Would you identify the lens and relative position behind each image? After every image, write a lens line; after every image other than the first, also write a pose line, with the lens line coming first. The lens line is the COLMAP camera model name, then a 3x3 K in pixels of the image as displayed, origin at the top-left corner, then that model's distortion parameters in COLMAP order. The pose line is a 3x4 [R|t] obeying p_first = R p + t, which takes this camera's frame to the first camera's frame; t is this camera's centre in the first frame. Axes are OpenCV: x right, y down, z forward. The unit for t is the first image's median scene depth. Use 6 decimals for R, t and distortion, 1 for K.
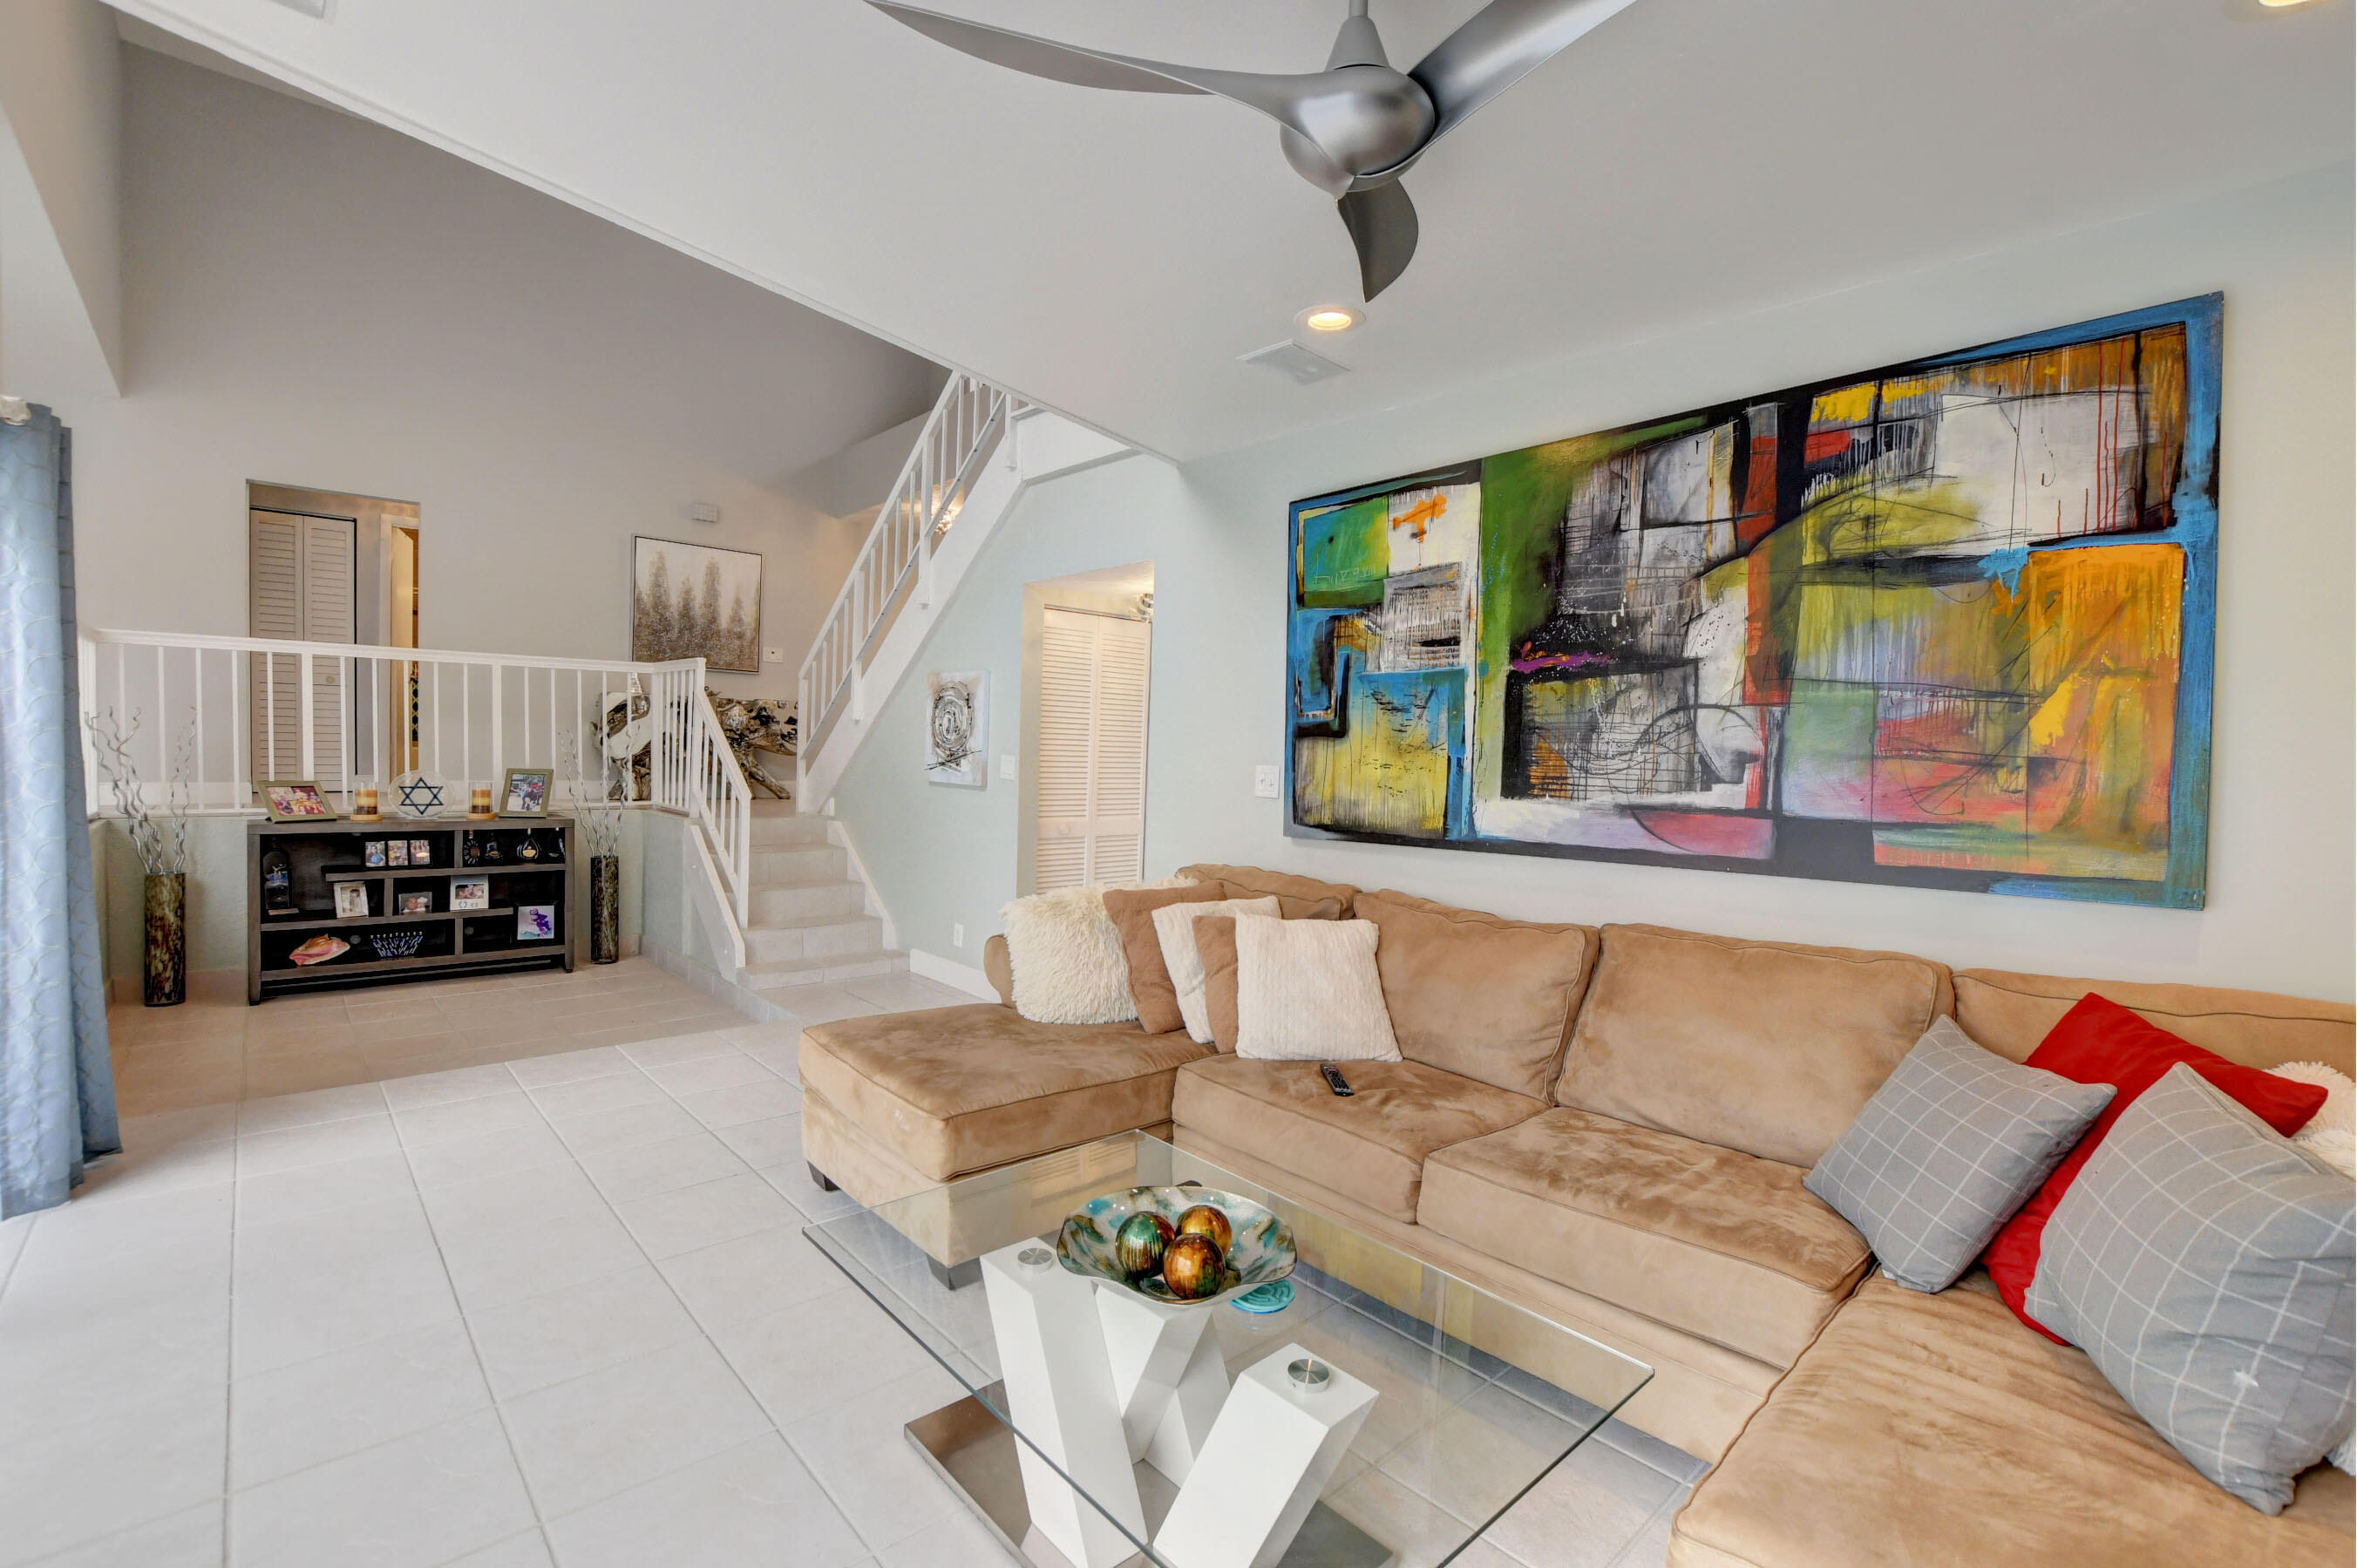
lens RADIAL K [[1036.0, 0, 1170.3], [0, 1036.0, 792.7], [0, 0, 1]] dist [-0.029051, 0.001432]
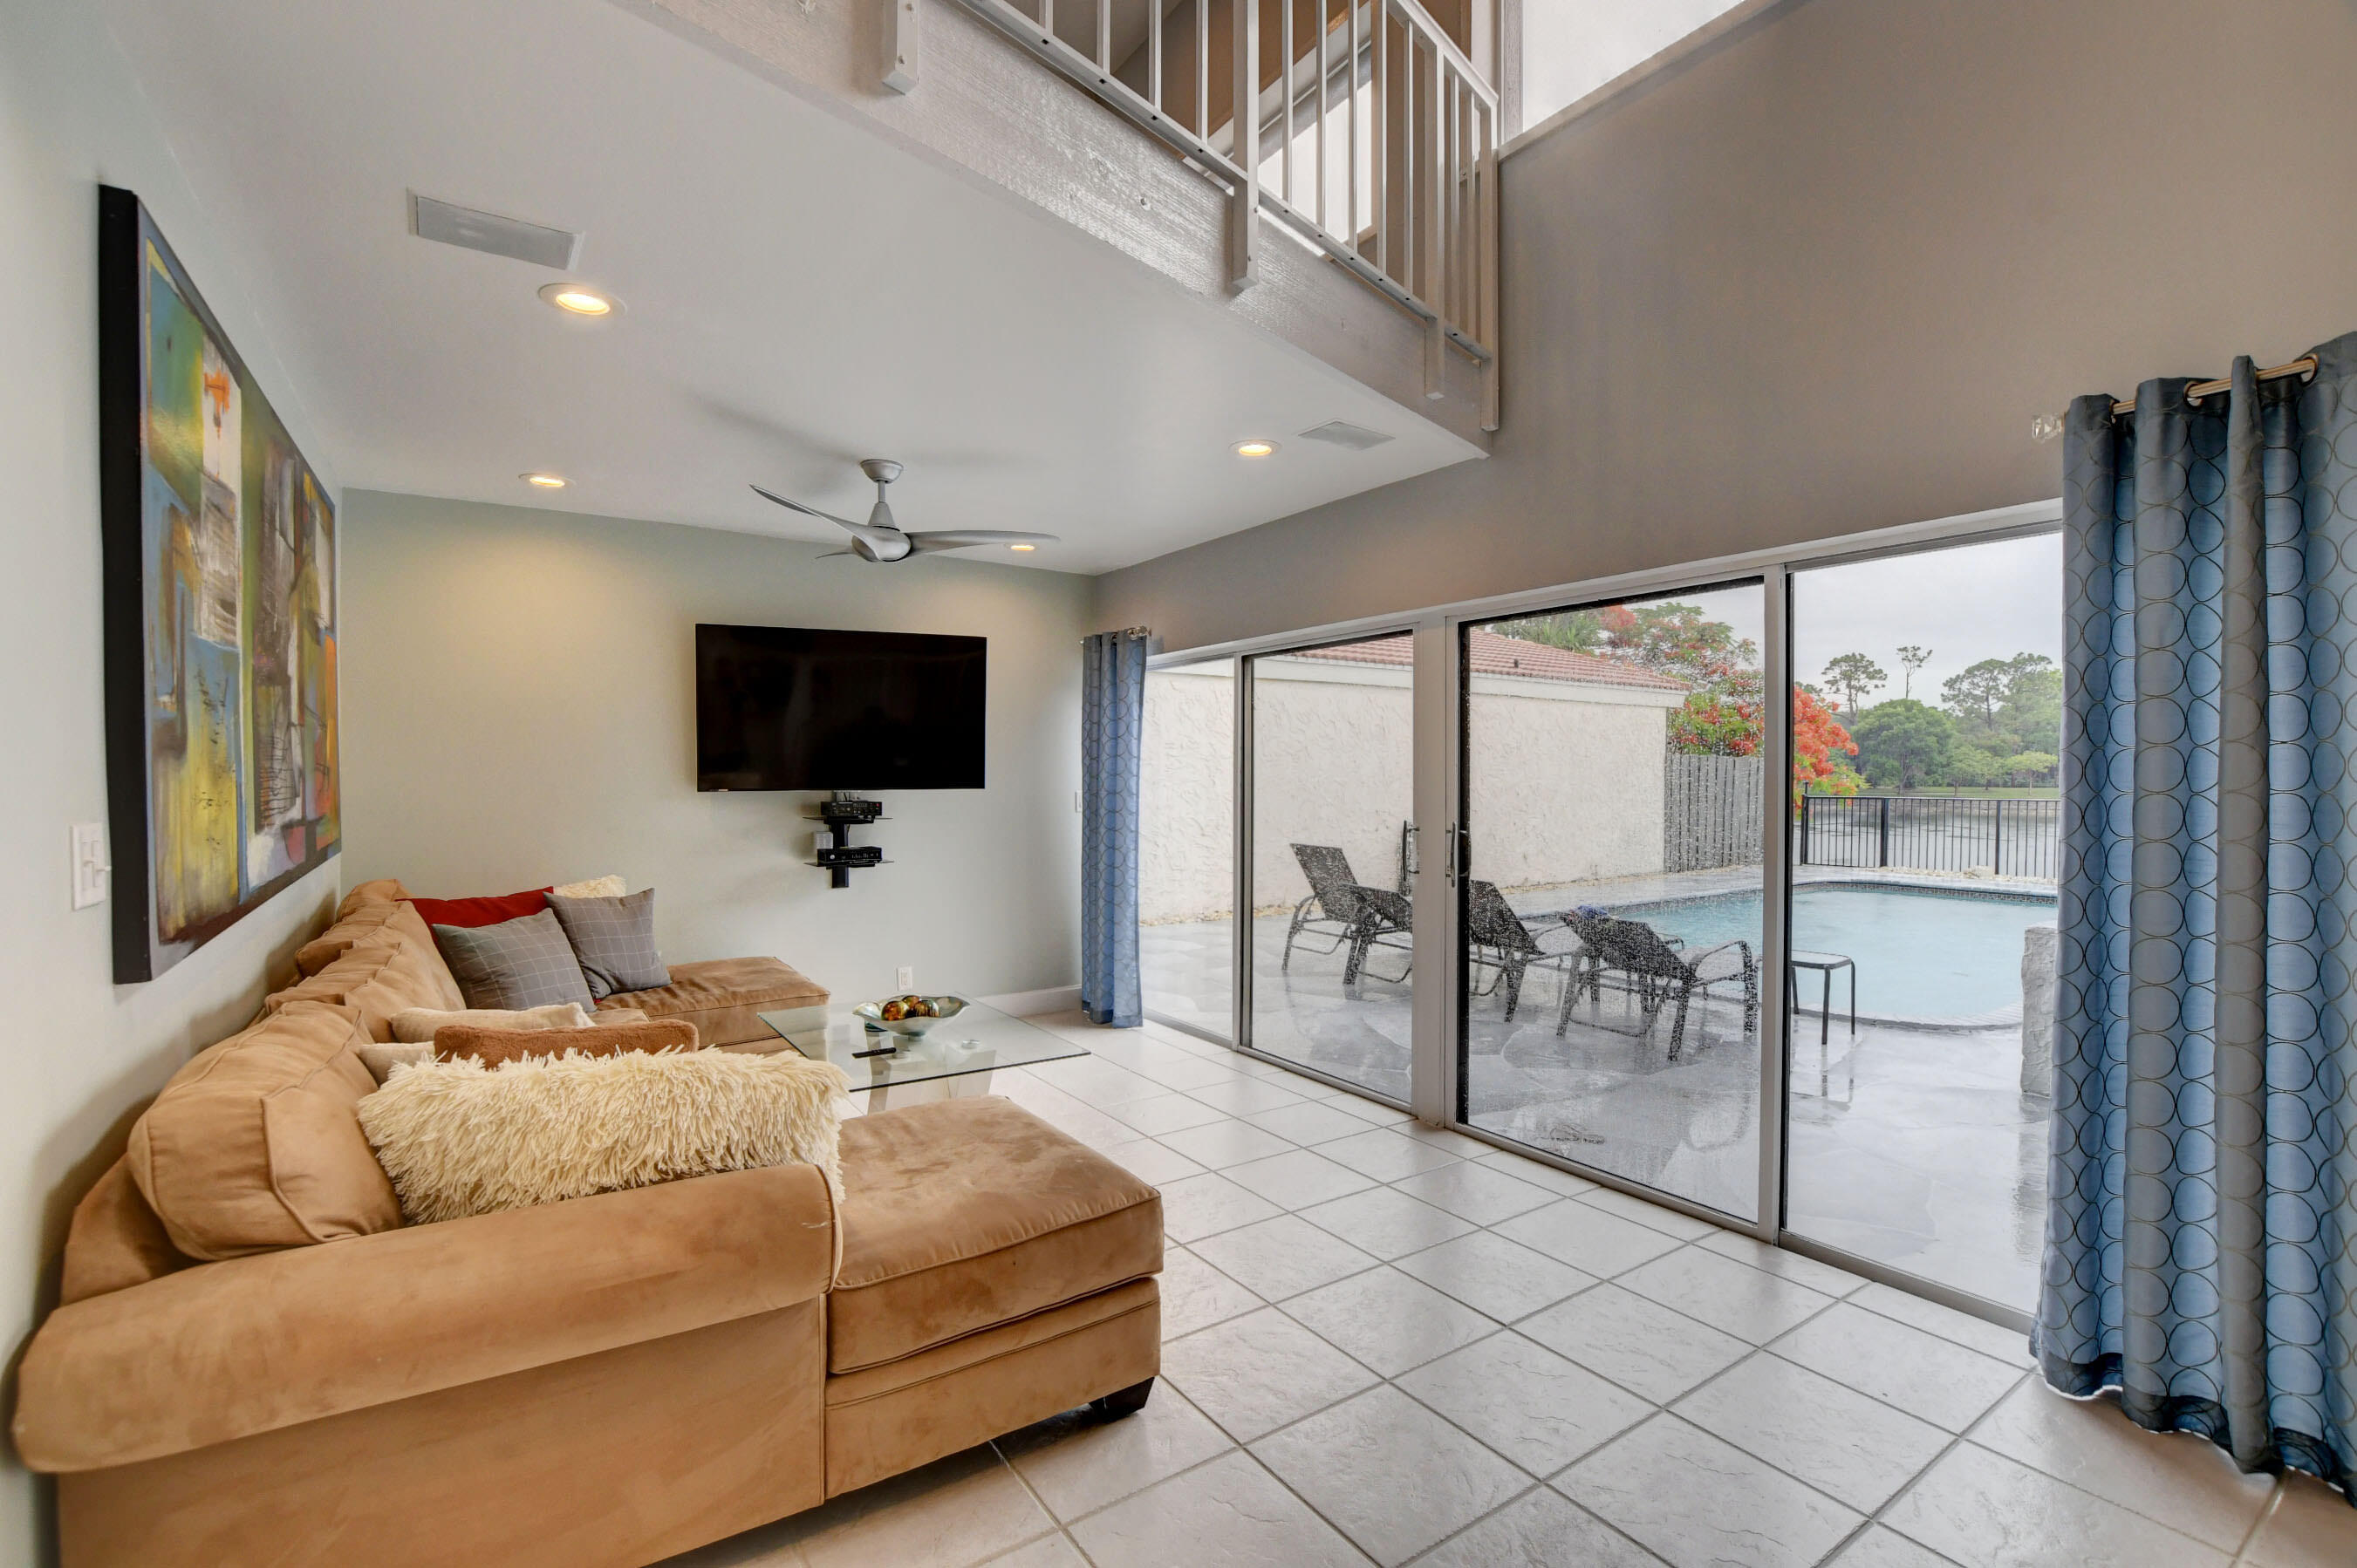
lens RADIAL K [[1035.9, 0, 1170.3], [0, 1035.9, 792.7], [0, 0, 1]] dist [-0.029051, 0.001432]
pose [[-0.988881, -0.033970, 0.144775, -0.254903], [-0.024759, 0.997581, 0.064959, -0.050909], [-0.146632, 0.060652, -0.987330, 0.935235]]
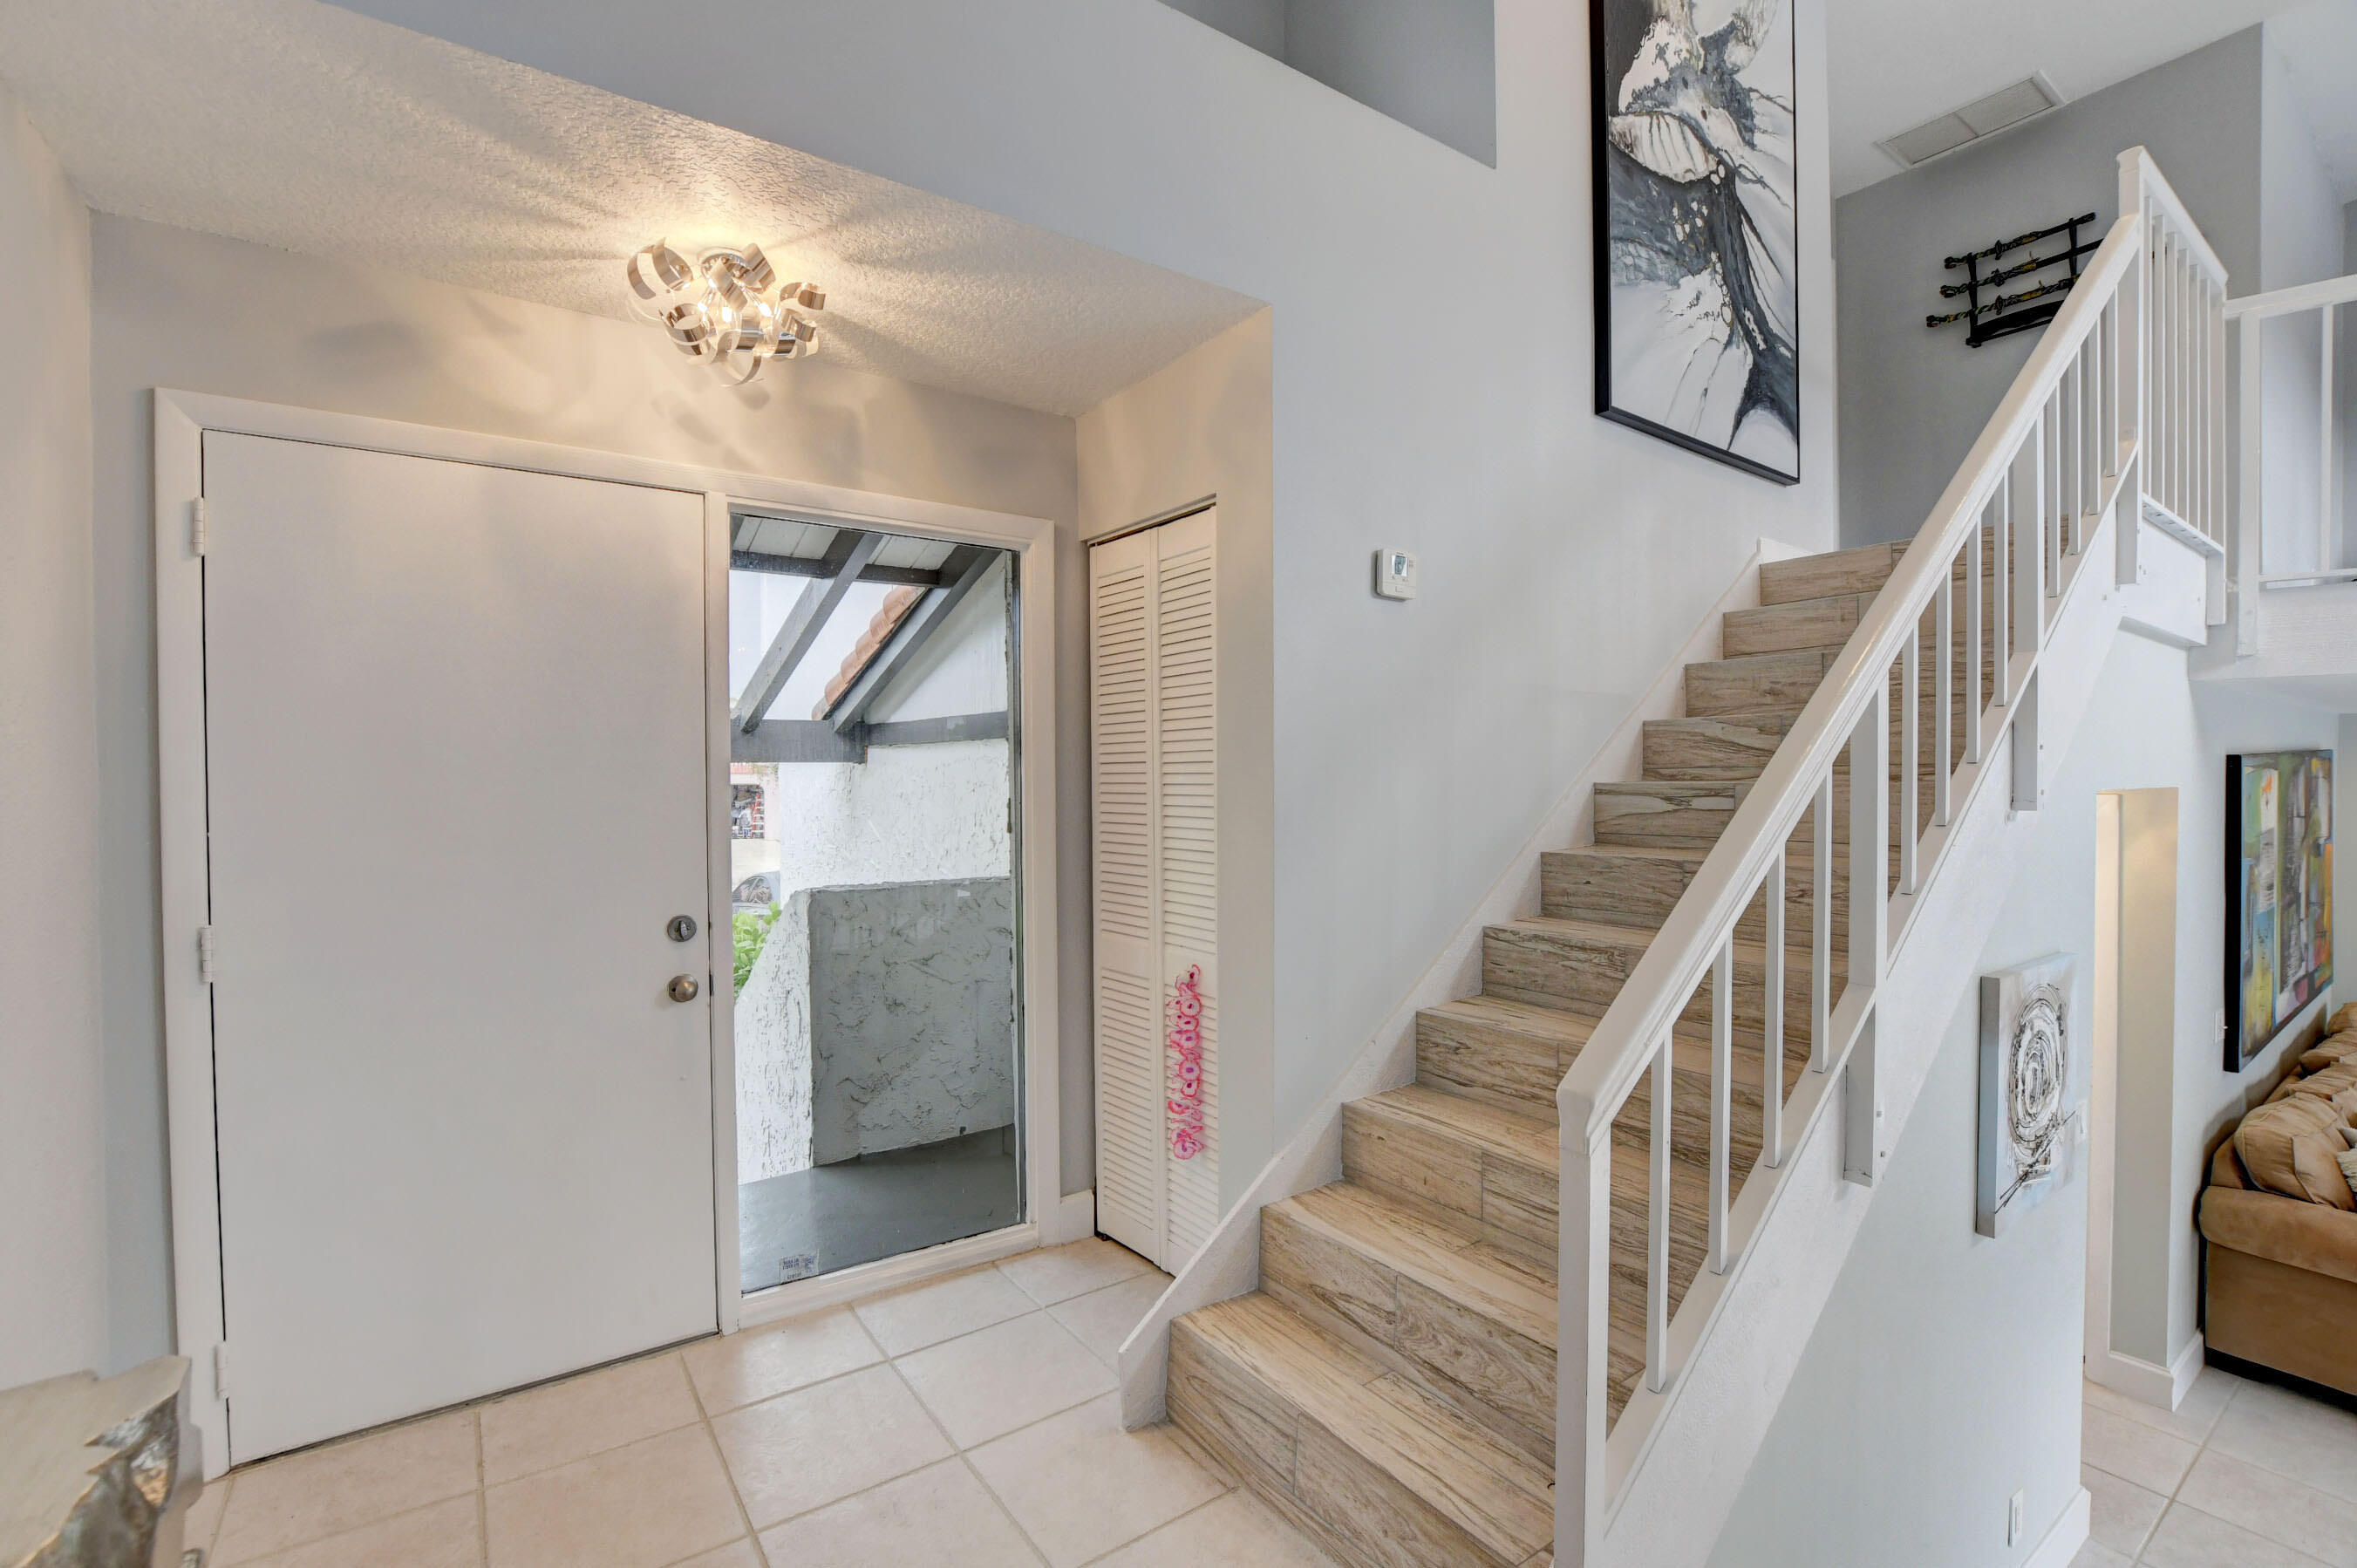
lens RADIAL K [[1034.9, 0, 1178.5], [0, 1034.9, 784.0], [0, 0, 1]] dist [-0.013704, 0.000740]
pose [[0.107067, -0.039840, 0.993453, -0.722826], [0.043854, 0.998414, 0.035312, -0.237340], [-0.993284, 0.039786, 0.108644, 1.363839]]
